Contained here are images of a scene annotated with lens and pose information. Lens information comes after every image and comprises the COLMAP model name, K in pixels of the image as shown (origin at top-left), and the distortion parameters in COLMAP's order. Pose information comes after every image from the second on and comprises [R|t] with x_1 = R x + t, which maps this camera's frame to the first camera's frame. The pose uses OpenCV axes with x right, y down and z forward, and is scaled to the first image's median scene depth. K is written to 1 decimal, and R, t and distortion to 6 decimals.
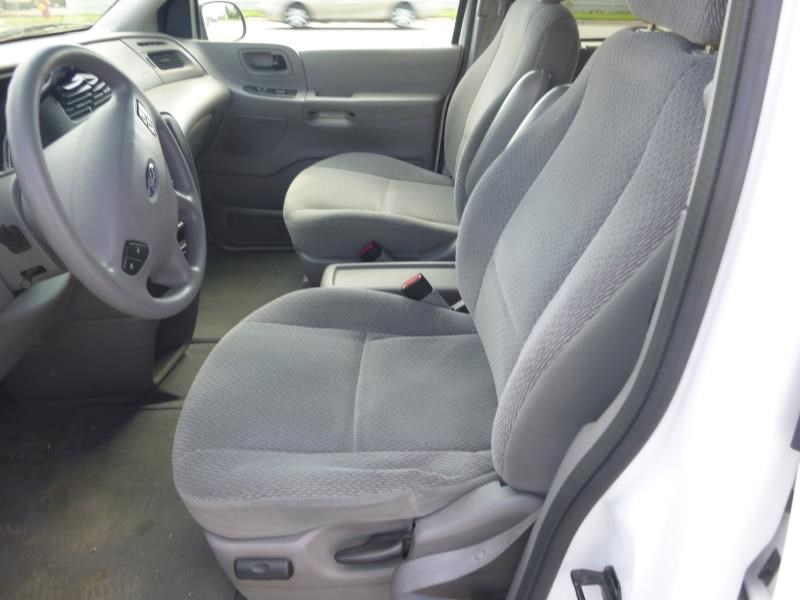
lens RADIAL K [[594.0, 0, 400.0], [0, 594.0, 300.0], [0, 0, 1]] dist [-0.038269, 0.004732]
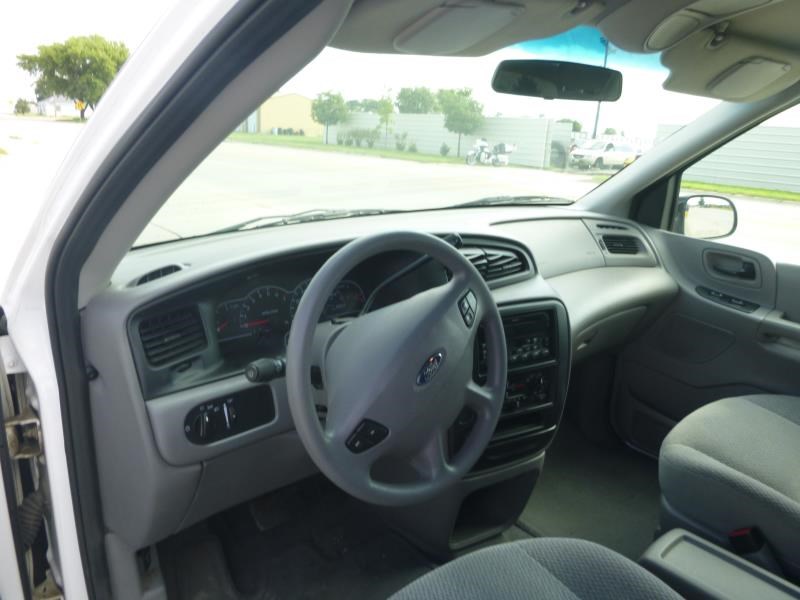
lens RADIAL K [[594.0, 0, 400.0], [0, 594.0, 300.0], [0, 0, 1]] dist [-0.038269, 0.004732]
pose [[0.633792, 0.239572, -0.735468, 0.115628], [-0.418196, 0.906010, -0.065258, -0.104482], [0.650707, 0.348930, 0.674410, 0.122745]]
